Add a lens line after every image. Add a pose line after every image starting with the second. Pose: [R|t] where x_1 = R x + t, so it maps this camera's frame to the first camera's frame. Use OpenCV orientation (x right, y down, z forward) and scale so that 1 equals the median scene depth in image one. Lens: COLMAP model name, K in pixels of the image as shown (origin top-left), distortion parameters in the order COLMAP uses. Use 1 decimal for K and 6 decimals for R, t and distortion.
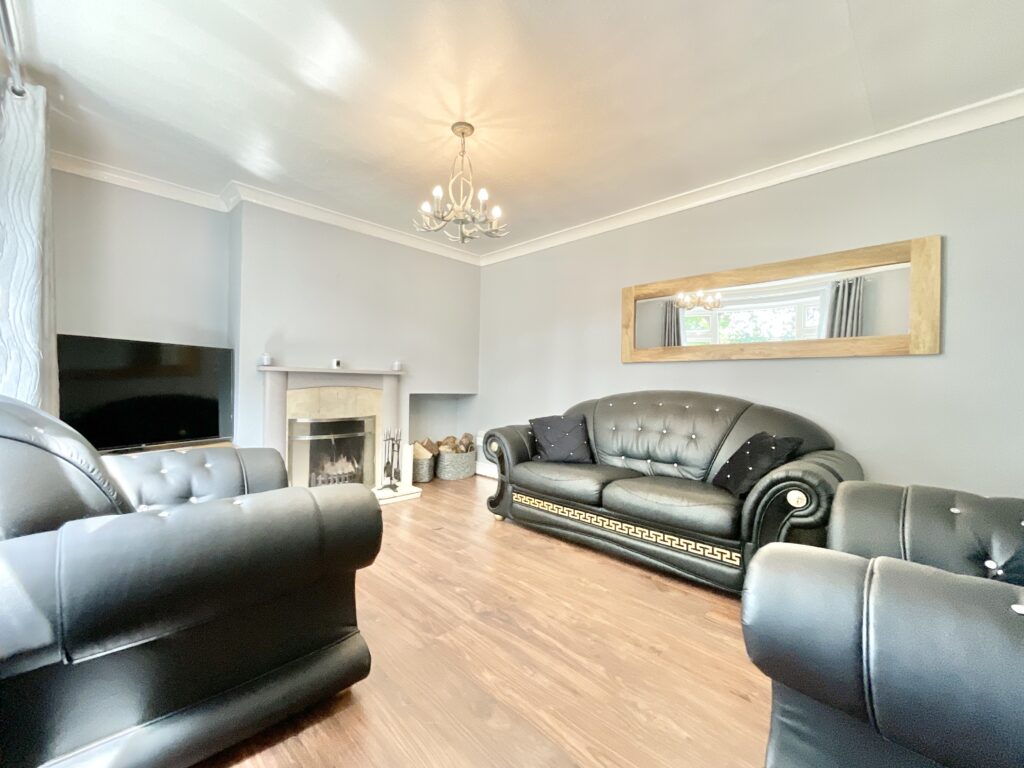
lens RADIAL K [[426.5, 0, 512.0], [0, 426.5, 384.0], [0, 0, 1]] dist [0.000719, 0.000068]
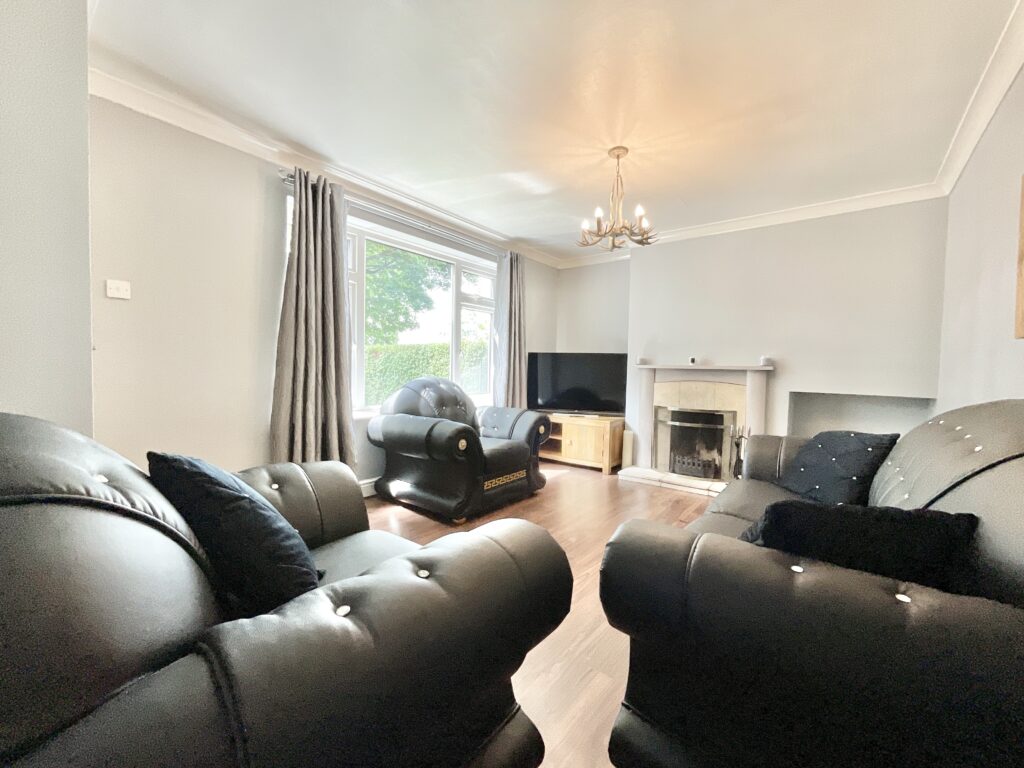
lens RADIAL K [[426.5, 0, 512.0], [0, 426.5, 384.0], [0, 0, 1]] dist [0.000719, 0.000068]
pose [[0.117969, 0.022080, -0.992772, 0.673178], [-0.016227, 0.999662, 0.020305, -0.001629], [0.992885, 0.013714, 0.118287, 0.402911]]
